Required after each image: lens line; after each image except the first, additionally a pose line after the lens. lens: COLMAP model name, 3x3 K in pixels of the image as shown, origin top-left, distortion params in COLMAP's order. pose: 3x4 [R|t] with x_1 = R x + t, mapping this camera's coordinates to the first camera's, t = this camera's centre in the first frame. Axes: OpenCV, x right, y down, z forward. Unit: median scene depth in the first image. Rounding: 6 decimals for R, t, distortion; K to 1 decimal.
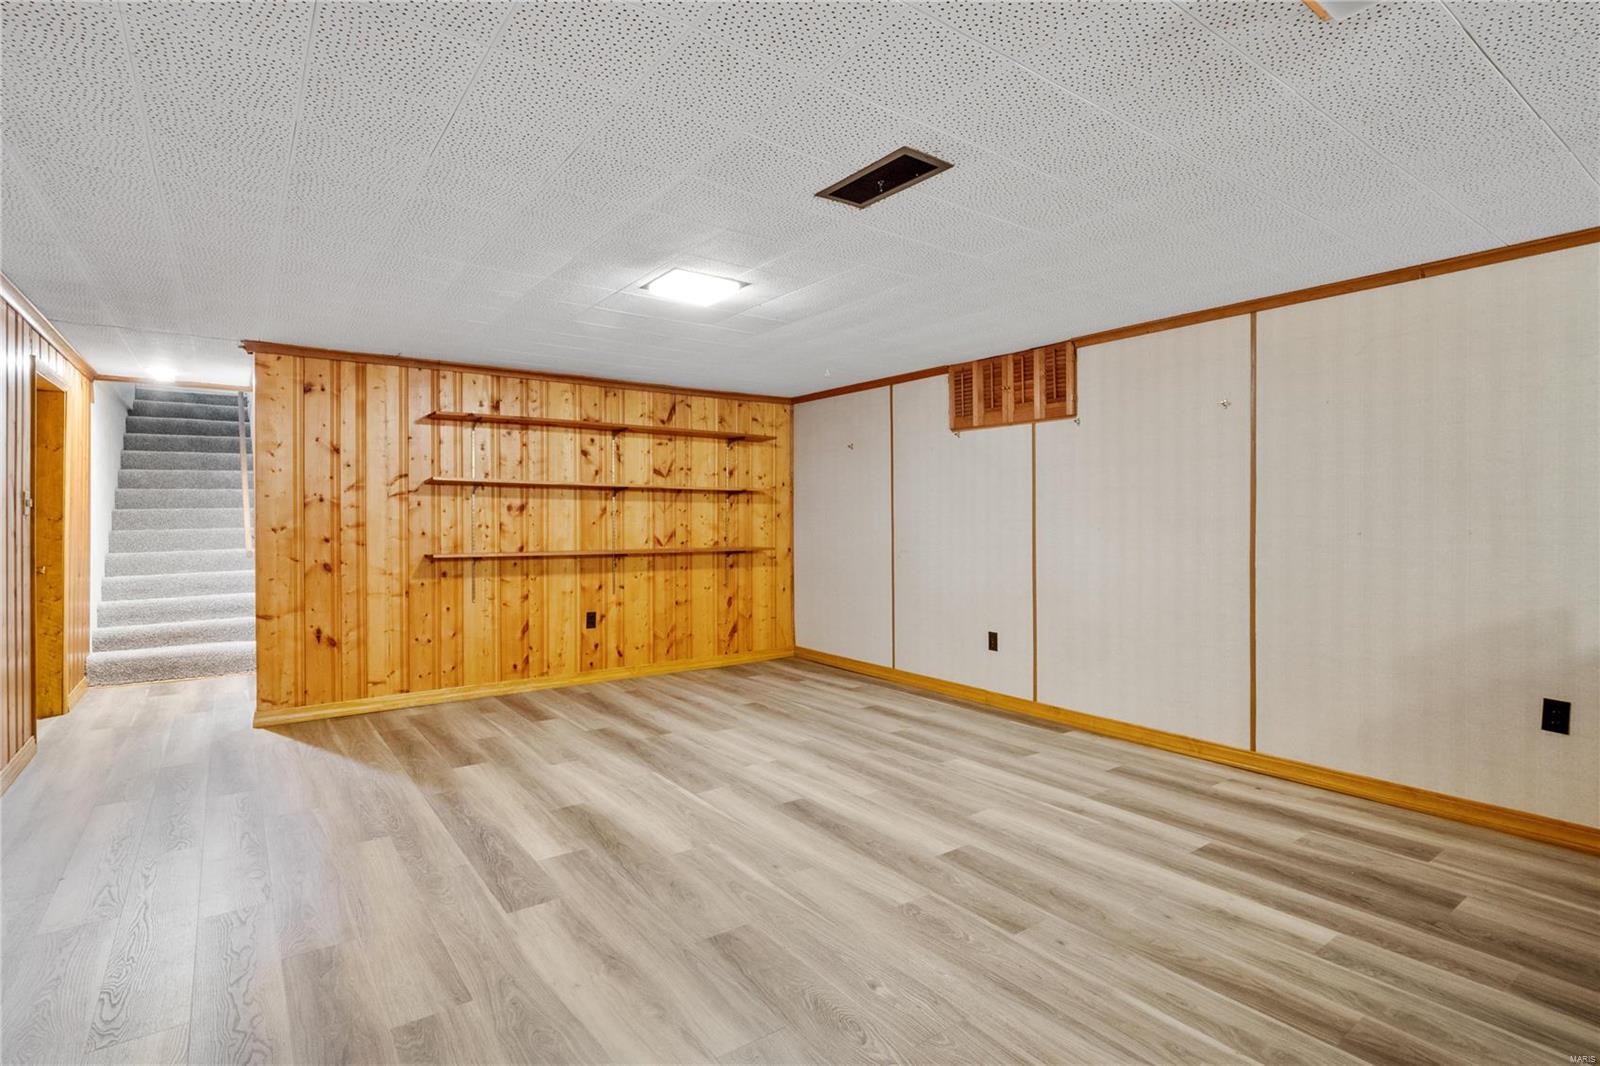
lens RADIAL K [[789.3, 0, 791.4], [0, 789.3, 518.6], [0, 0, 1]] dist [0.001714, -0.003114]
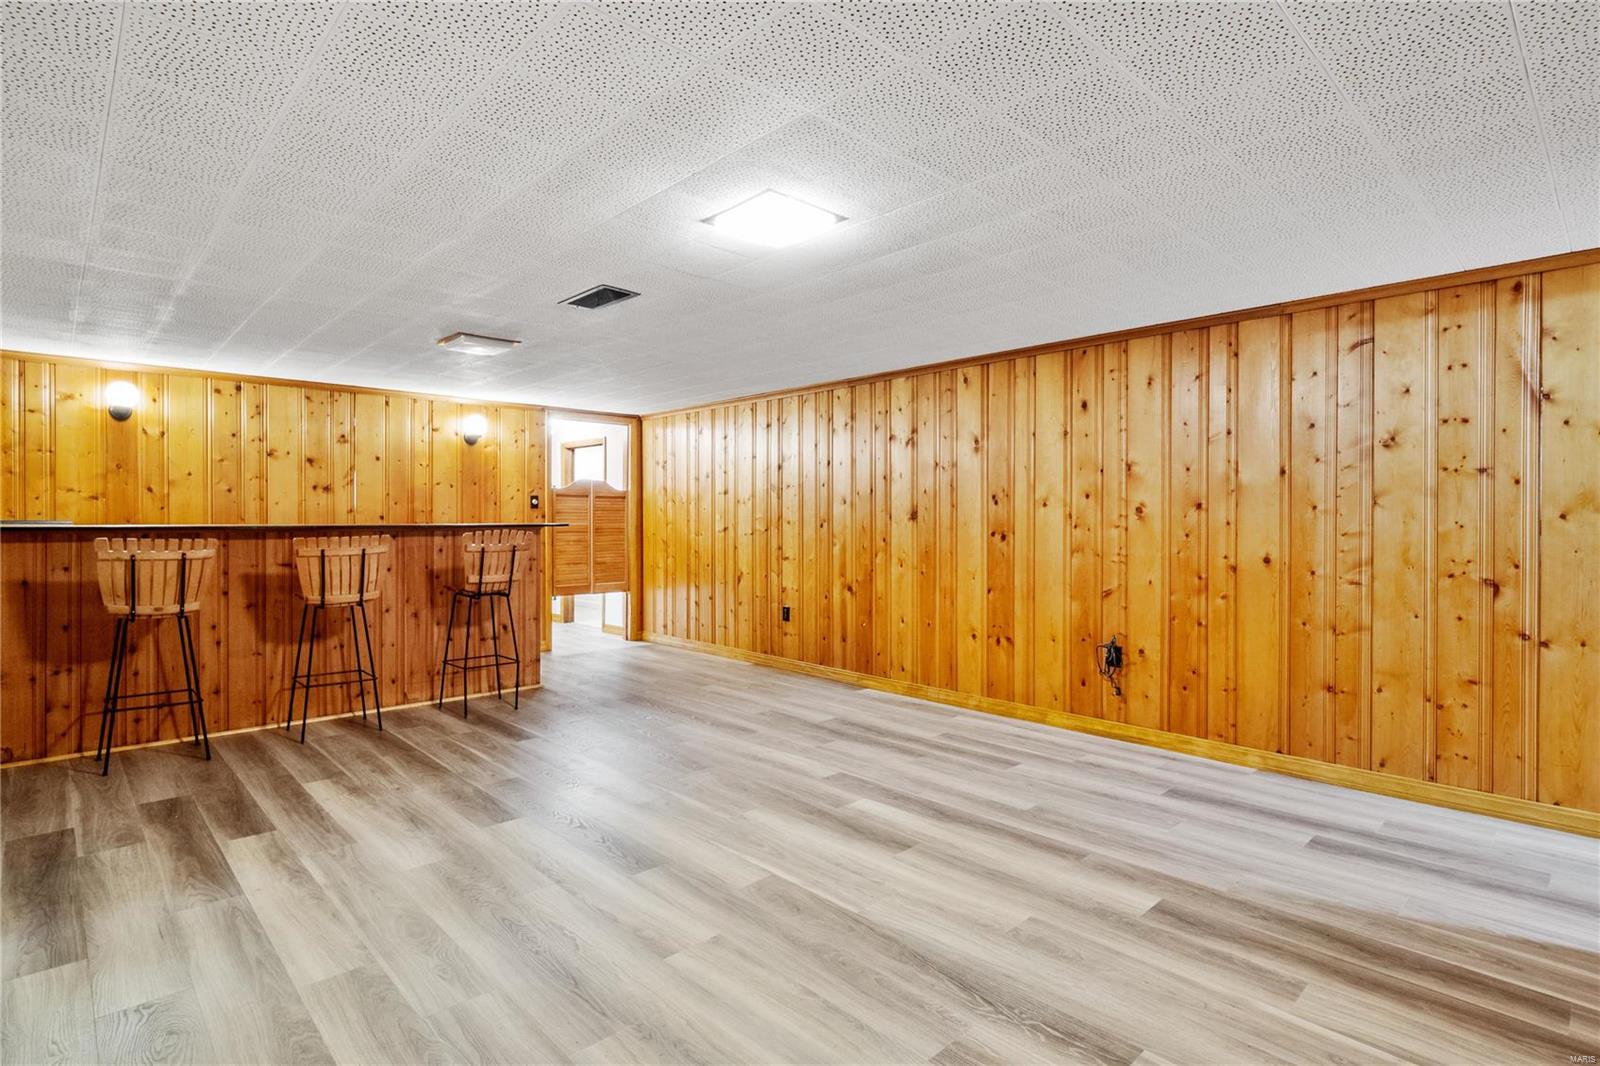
lens RADIAL K [[789.3, 0, 808.2], [0, 789.3, 527.4], [0, 0, 1]] dist [0.001714, -0.003114]
pose [[-0.988243, 0.000450, -0.152888, -0.037263], [-0.001693, 0.999902, 0.013891, -0.004290], [0.152879, 0.013986, -0.988146, 1.729273]]
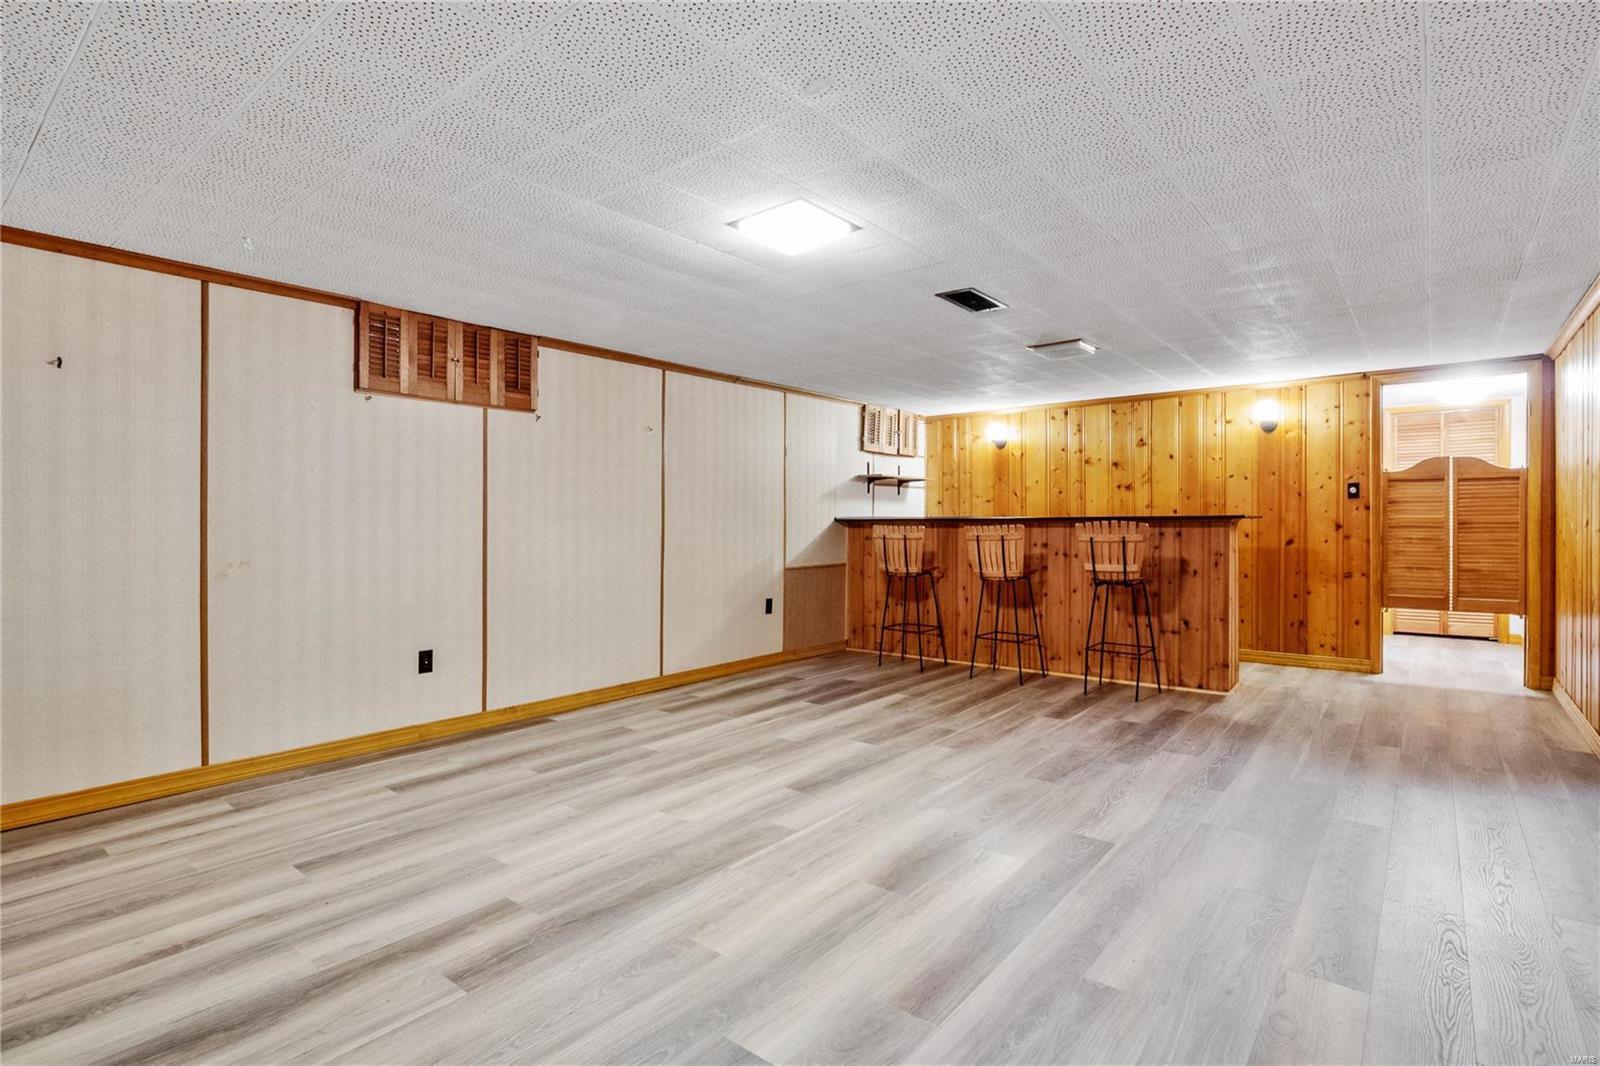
lens RADIAL K [[789.3, 0, 826.5], [0, 789.3, 521.5], [0, 0, 1]] dist [0.001714, -0.003114]
pose [[-0.290533, 0.003870, 0.956857, -0.915505], [0.006813, 0.999975, -0.001976, 0.020886], [-0.956841, 0.005945, -0.290553, 1.185457]]
